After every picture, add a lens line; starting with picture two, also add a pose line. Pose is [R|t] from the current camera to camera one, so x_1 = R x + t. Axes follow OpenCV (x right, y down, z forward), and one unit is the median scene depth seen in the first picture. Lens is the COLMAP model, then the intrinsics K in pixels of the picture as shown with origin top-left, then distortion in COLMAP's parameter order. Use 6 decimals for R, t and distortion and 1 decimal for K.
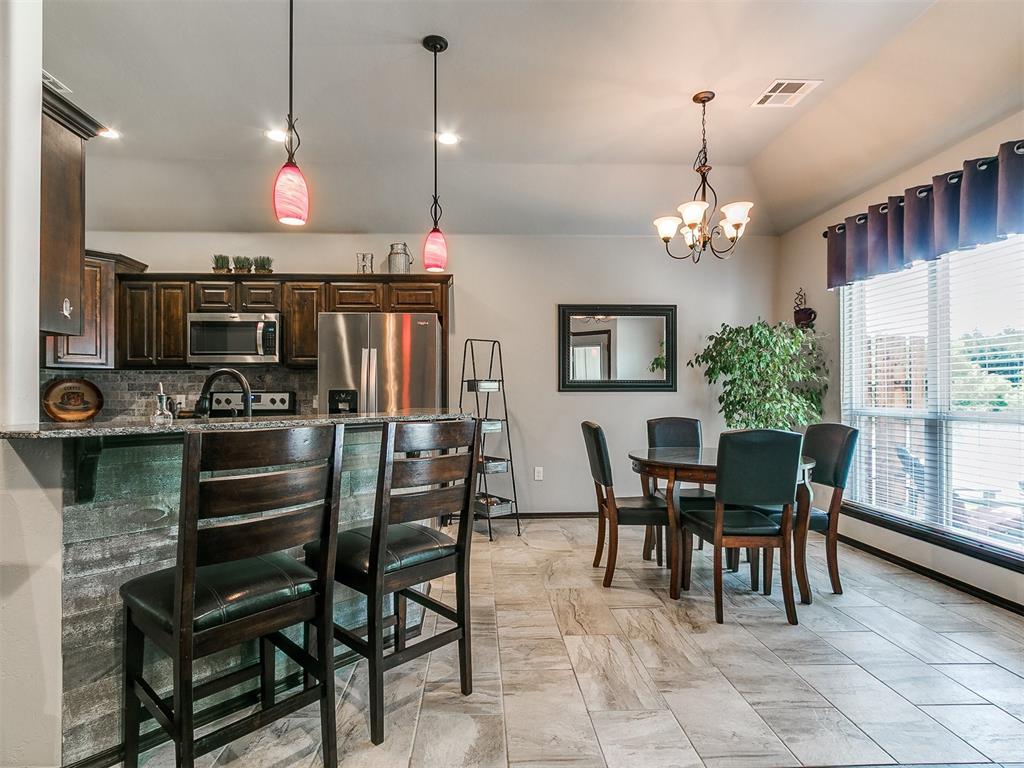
lens RADIAL K [[629.6, 0, 478.1], [0, 629.6, 389.2], [0, 0, 1]] dist [0.005824, 0.001682]
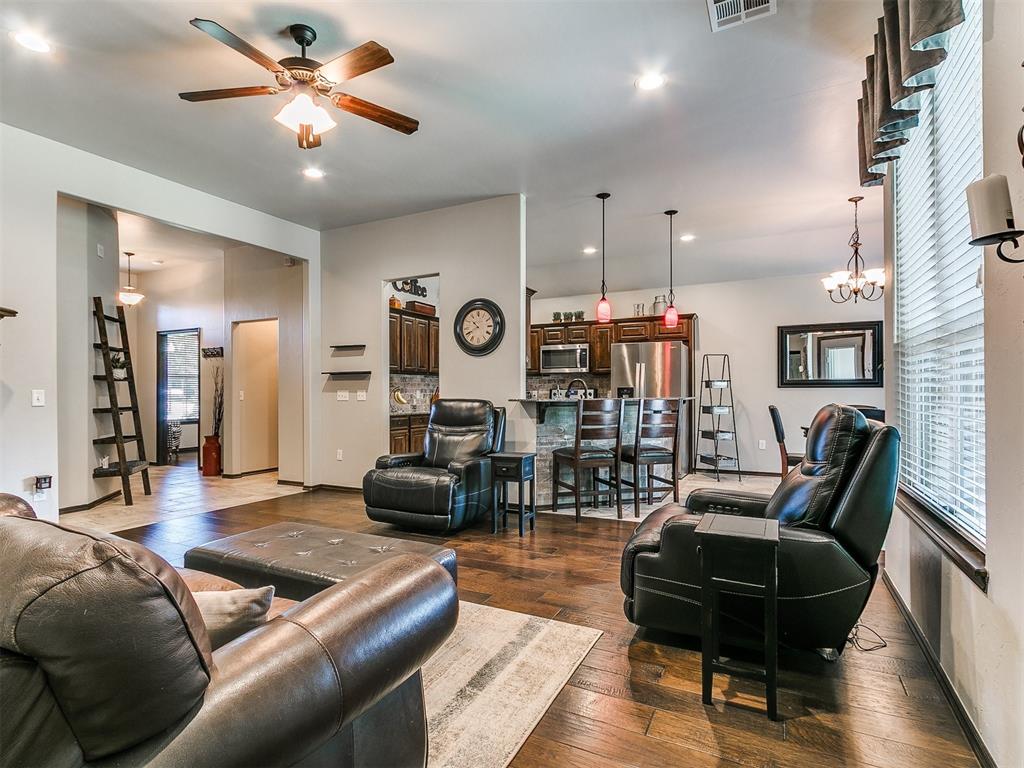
lens RADIAL K [[538.4, 0, 503.3], [0, 538.4, 391.9], [0, 0, 1]] dist [0.001797, -0.000394]
pose [[0.905218, -0.002109, -0.424942, 0.101859], [0.006212, 0.999946, 0.008271, -0.001142], [0.424901, -0.010127, 0.905183, -0.445337]]
